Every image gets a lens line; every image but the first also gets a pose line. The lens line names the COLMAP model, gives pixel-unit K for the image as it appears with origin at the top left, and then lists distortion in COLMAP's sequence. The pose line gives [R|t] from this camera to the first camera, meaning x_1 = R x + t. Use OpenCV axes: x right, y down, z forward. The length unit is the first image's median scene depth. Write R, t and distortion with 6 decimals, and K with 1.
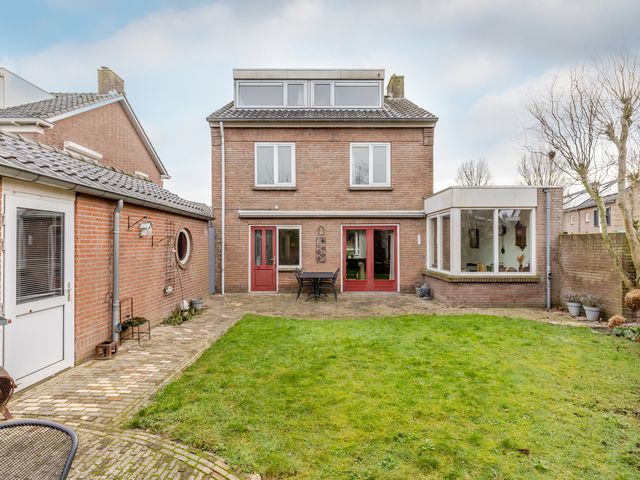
lens RADIAL K [[315.7, 0, 335.2], [0, 315.7, 237.6], [0, 0, 1]] dist [0.001991, 0.000000]
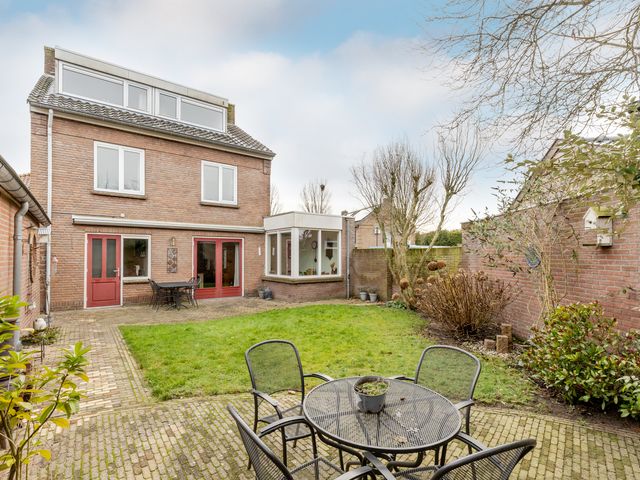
lens RADIAL K [[323.5, 0, 317.6], [0, 323.5, 244.3], [0, 0, 1]] dist [0.004202, -0.000120]
pose [[0.800399, 0.024165, 0.598981, -0.295366], [-0.012172, 0.999636, -0.024064, 0.006284], [-0.599344, 0.011970, 0.800402, -0.116332]]
